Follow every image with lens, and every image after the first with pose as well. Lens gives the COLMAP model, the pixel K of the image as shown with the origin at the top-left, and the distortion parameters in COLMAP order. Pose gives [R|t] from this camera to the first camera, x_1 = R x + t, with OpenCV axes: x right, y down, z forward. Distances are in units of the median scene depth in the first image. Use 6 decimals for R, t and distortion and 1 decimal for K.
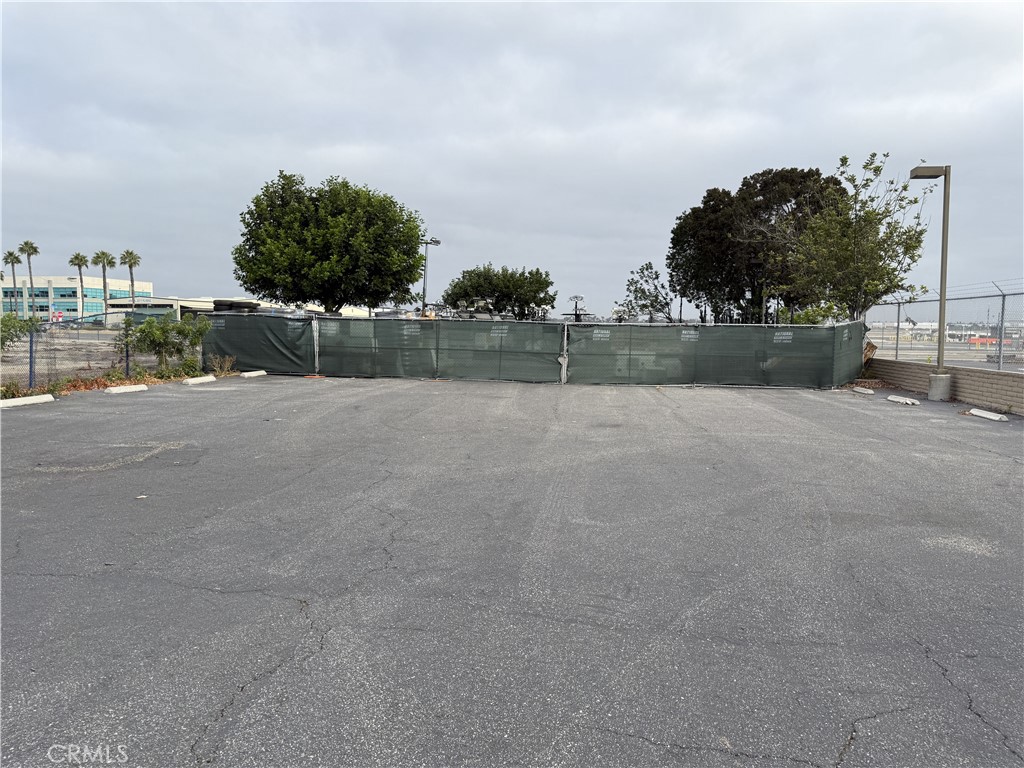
lens RADIAL K [[709.8, 0, 511.5], [0, 709.8, 383.2], [0, 0, 1]] dist [-0.002348, -0.006302]
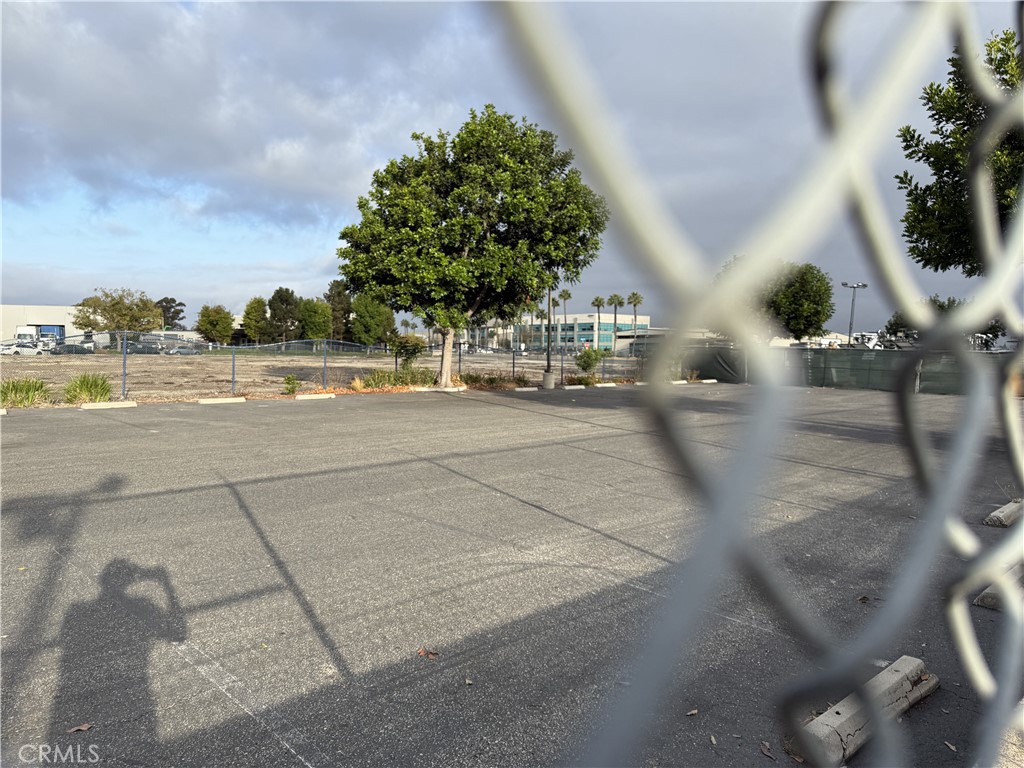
lens RADIAL K [[709.8, 0, 508.9], [0, 709.8, 383.7], [0, 0, 1]] dist [-0.002348, -0.006302]
pose [[0.790590, 0.022749, -0.611923, 0.146812], [-0.045362, 0.998740, -0.021477, 0.025313], [0.610663, 0.044738, 0.790626, -0.314237]]
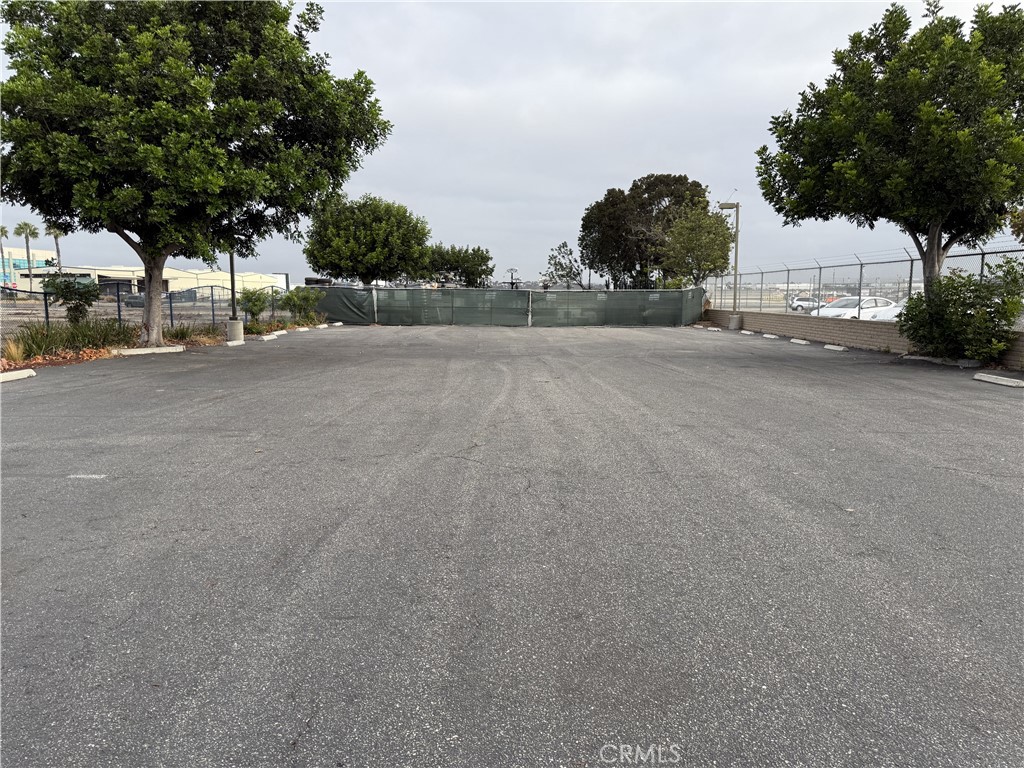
lens RADIAL K [[709.8, 0, 510.1], [0, 709.8, 386.4], [0, 0, 1]] dist [-0.002348, -0.006302]
pose [[0.990464, -0.028757, 0.134736, -0.095477], [0.021523, 0.998263, 0.054847, 0.023180], [-0.136079, -0.051424, 0.989362, -0.313502]]
